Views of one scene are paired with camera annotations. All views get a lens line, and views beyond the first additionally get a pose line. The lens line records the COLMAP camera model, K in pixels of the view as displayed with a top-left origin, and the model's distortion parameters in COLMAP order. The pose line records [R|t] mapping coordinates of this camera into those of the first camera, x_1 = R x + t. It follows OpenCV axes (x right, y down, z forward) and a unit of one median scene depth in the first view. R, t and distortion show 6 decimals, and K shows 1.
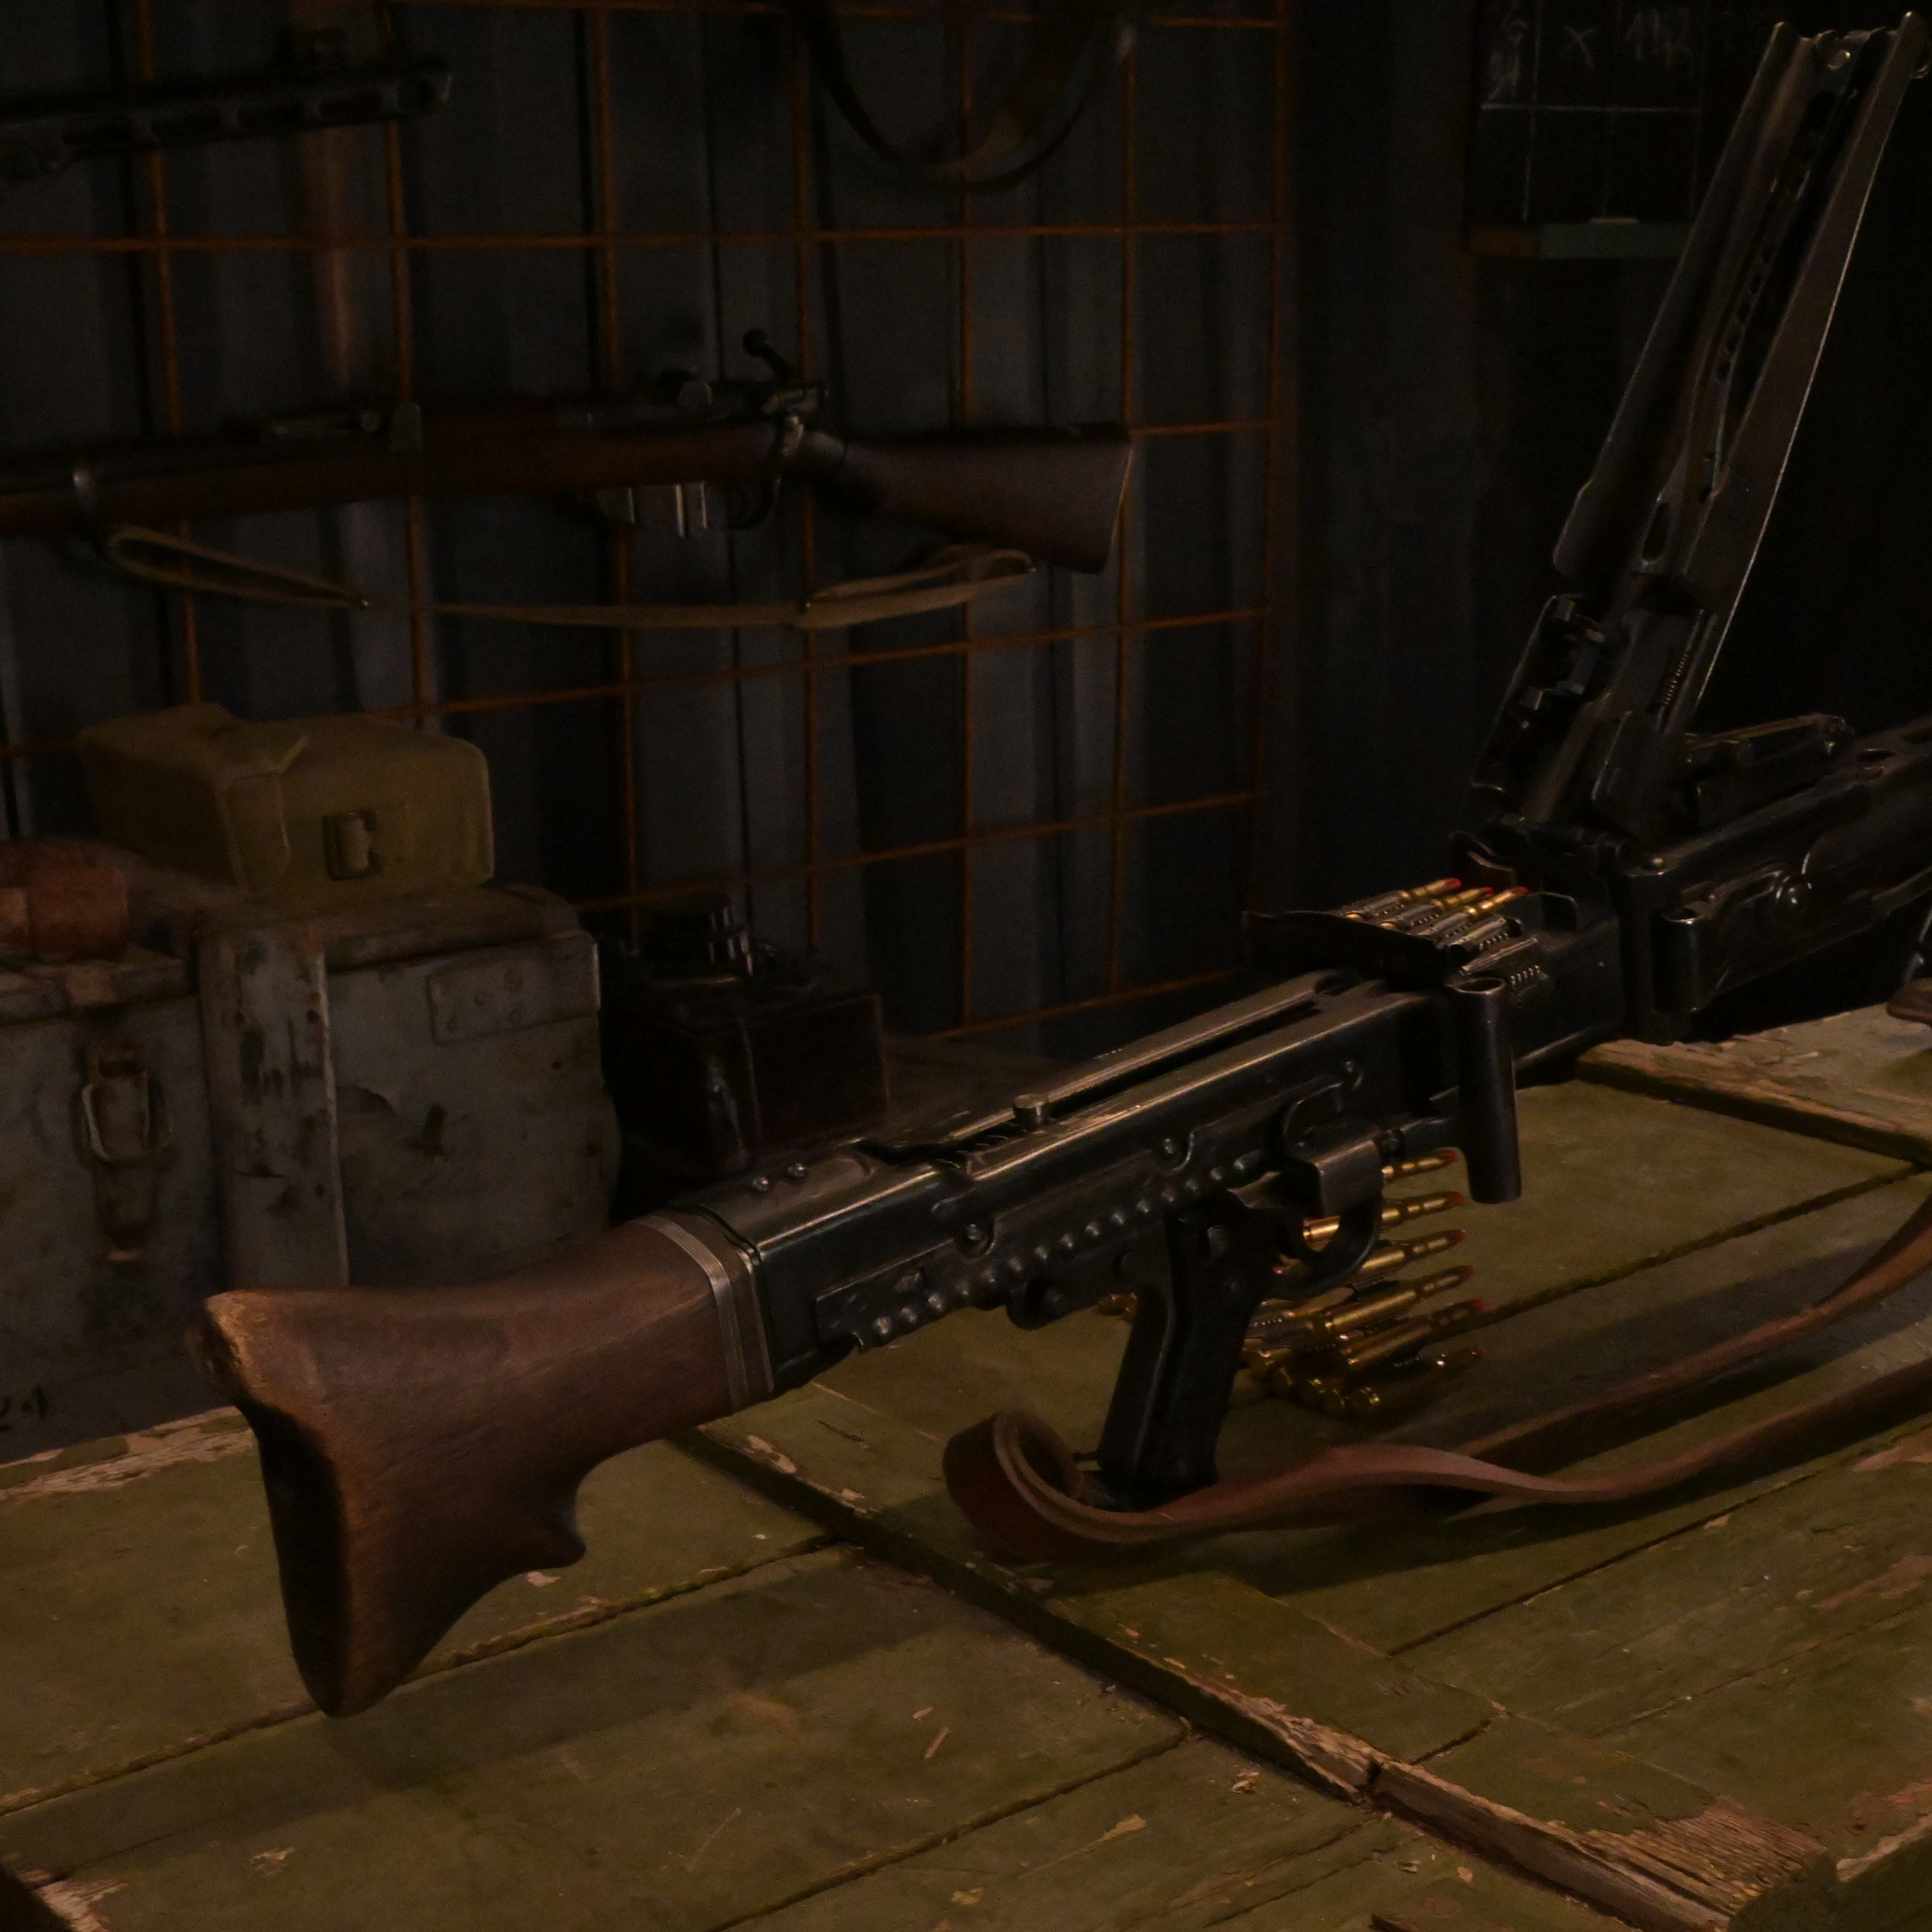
lens RADIAL K [[3239.7, 0, 966.0], [0, 3239.7, 966.0], [0, 0, 1]] dist [0.019588, -0.149027]
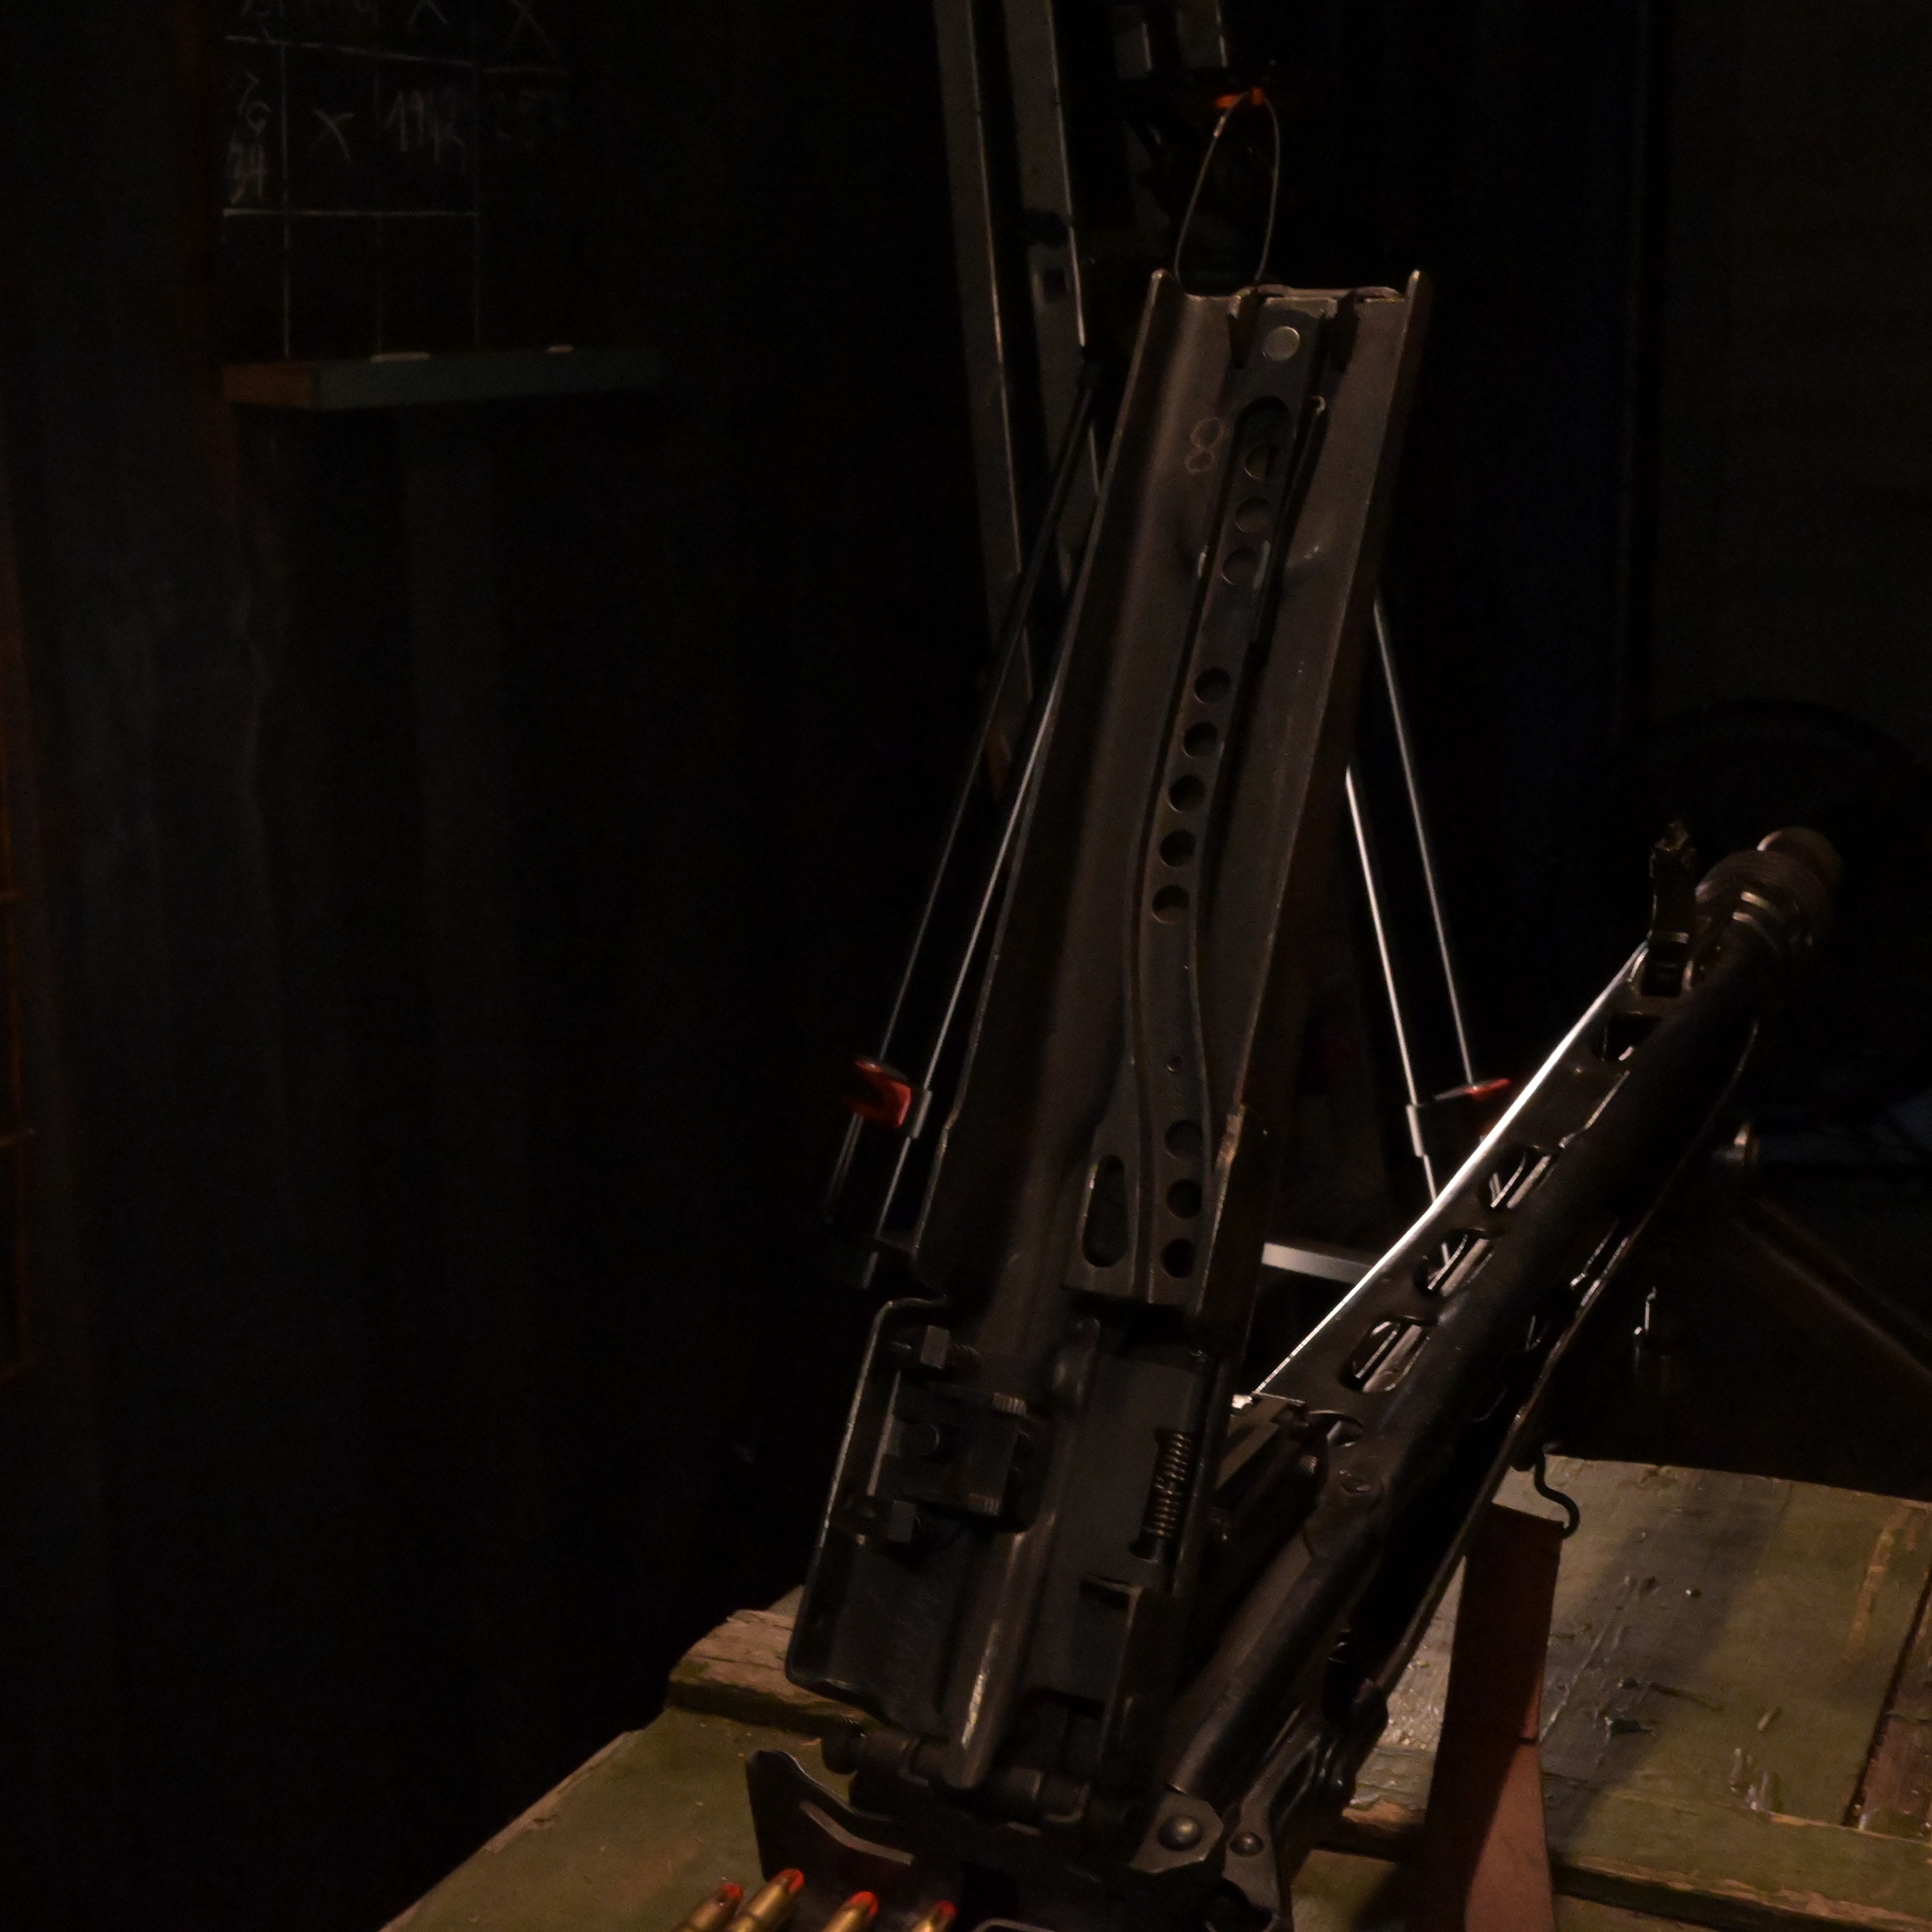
lens RADIAL K [[3078.2, 0, 966.0], [0, 3078.2, 966.0], [0, 0, 1]] dist [-0.024873, 0.217589]
pose [[0.899103, -0.095698, 0.427149, -0.013641], [0.089937, 0.995377, 0.033696, -0.093319], [-0.428399, 0.008120, 0.903553, 0.255332]]
